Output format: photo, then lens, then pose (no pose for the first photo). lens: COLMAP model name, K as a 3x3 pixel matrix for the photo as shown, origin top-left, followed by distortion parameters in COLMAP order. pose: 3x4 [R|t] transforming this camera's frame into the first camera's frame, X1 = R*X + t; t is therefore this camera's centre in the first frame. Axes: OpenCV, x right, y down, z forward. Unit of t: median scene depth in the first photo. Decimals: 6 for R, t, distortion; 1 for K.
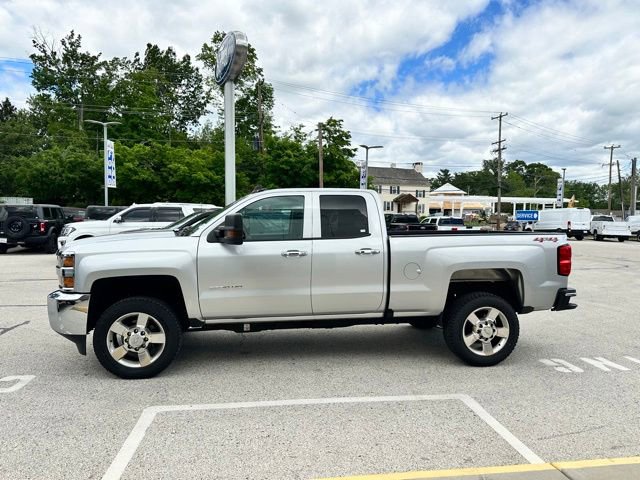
lens RADIAL K [[449.2, 0, 317.5], [0, 449.2, 239.7], [0, 0, 1]] dist [0.069486, -0.097841]
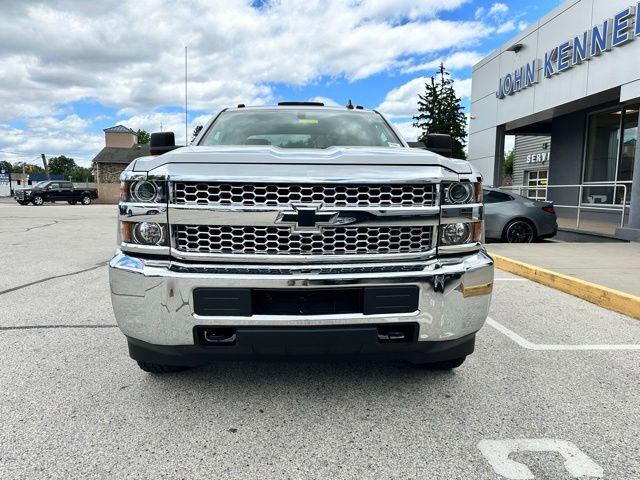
lens RADIAL K [[452.5, 0, 322.7], [0, 452.5, 238.0], [0, 0, 1]] dist [0.021609, -0.028718]
pose [[0.090210, -0.110413, 0.989783, -0.334576], [0.039642, 0.993446, 0.107209, 0.011923], [-0.995133, 0.029565, 0.093996, 0.347687]]
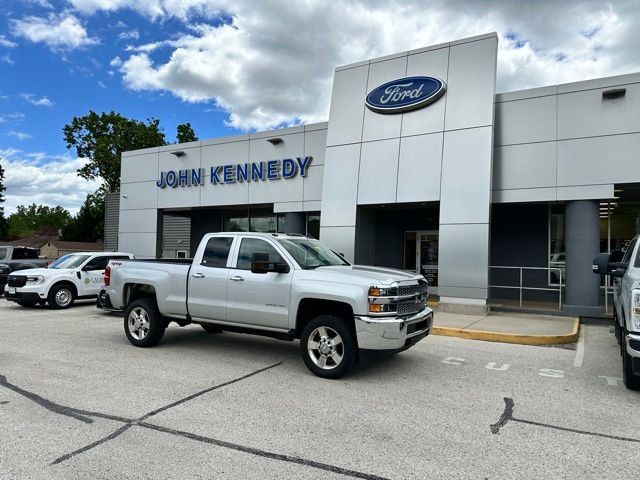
lens RADIAL K [[444.6, 0, 320.9], [0, 444.6, 252.4], [0, 0, 1]] dist [0.085515, -0.118759]
pose [[-0.781080, -0.021024, 0.624076, -0.388462], [0.000788, 0.999399, 0.034656, -0.038458], [-0.624430, 0.027561, -0.780594, 0.759120]]
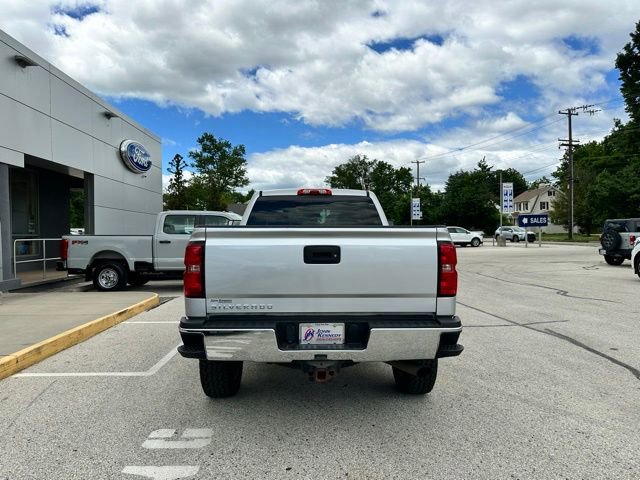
lens RADIAL K [[450.7, 0, 318.8], [0, 450.7, 231.2], [0, 0, 1]] dist [0.033437, -0.050153]
pose [[-0.113848, -0.023973, -0.993209, 0.403843], [-0.039847, 0.999015, -0.019546, -0.000443], [0.992699, 0.037351, -0.114691, 0.444327]]
